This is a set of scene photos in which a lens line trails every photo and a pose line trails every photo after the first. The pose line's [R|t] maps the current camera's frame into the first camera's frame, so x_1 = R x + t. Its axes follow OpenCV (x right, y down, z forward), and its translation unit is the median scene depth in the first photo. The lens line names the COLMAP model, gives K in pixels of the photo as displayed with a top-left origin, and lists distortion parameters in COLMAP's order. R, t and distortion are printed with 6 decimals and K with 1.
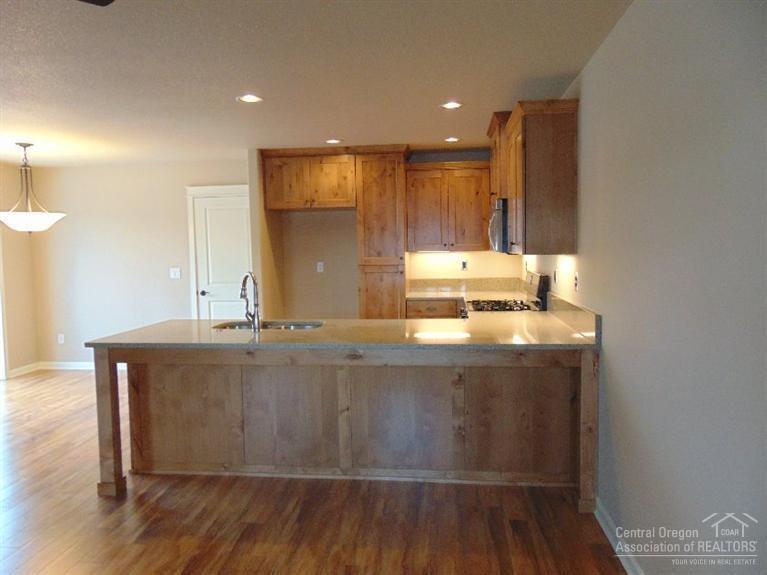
lens RADIAL K [[571.2, 0, 381.4], [0, 571.2, 284.2], [0, 0, 1]] dist [-0.010153, 0.036802]
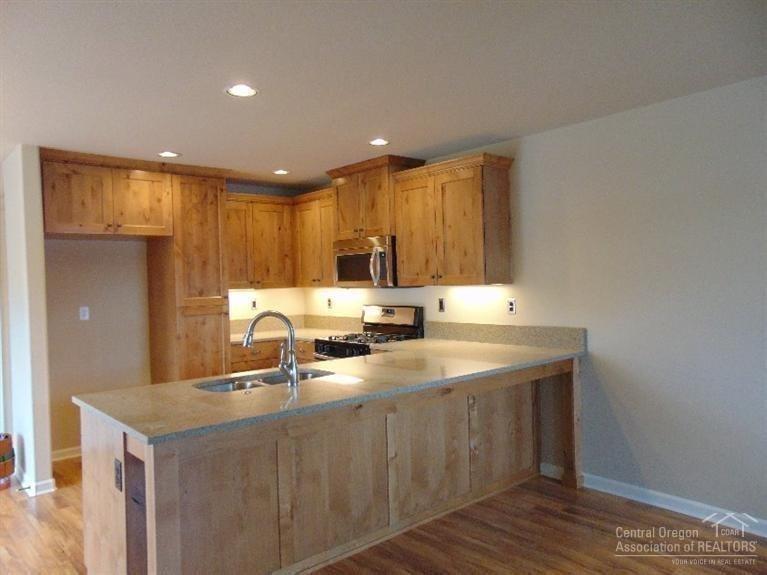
lens RADIAL K [[571.2, 0, 380.2], [0, 571.2, 283.0], [0, 0, 1]] dist [-0.010153, 0.036802]
pose [[0.675530, -0.006586, 0.737303, -0.486115], [0.066075, 0.996478, -0.051637, -0.006586], [-0.734366, 0.083600, 0.673586, 0.250461]]
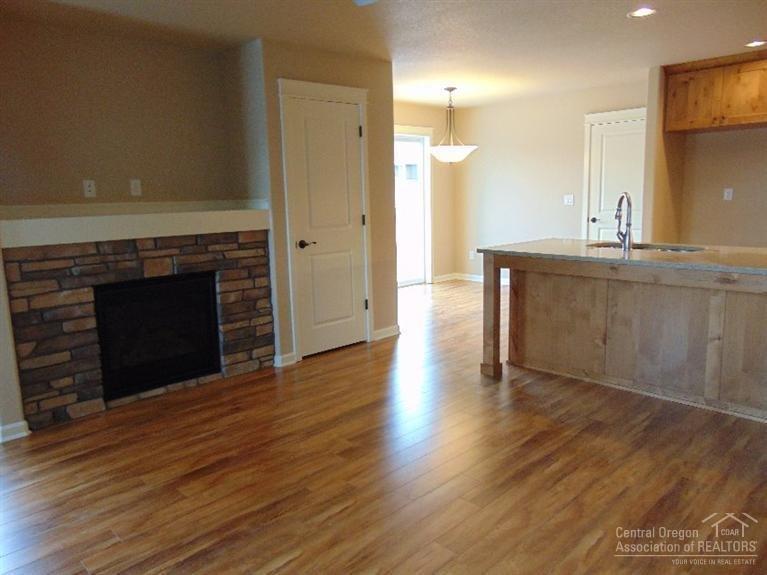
lens RADIAL K [[571.2, 0, 381.3], [0, 571.2, 282.2], [0, 0, 1]] dist [-0.010153, 0.036802]
pose [[0.770708, 0.102079, -0.628959, 0.062595], [-0.033995, 0.992266, 0.119387, 0.021609], [0.636281, -0.070631, 0.768217, -0.048228]]
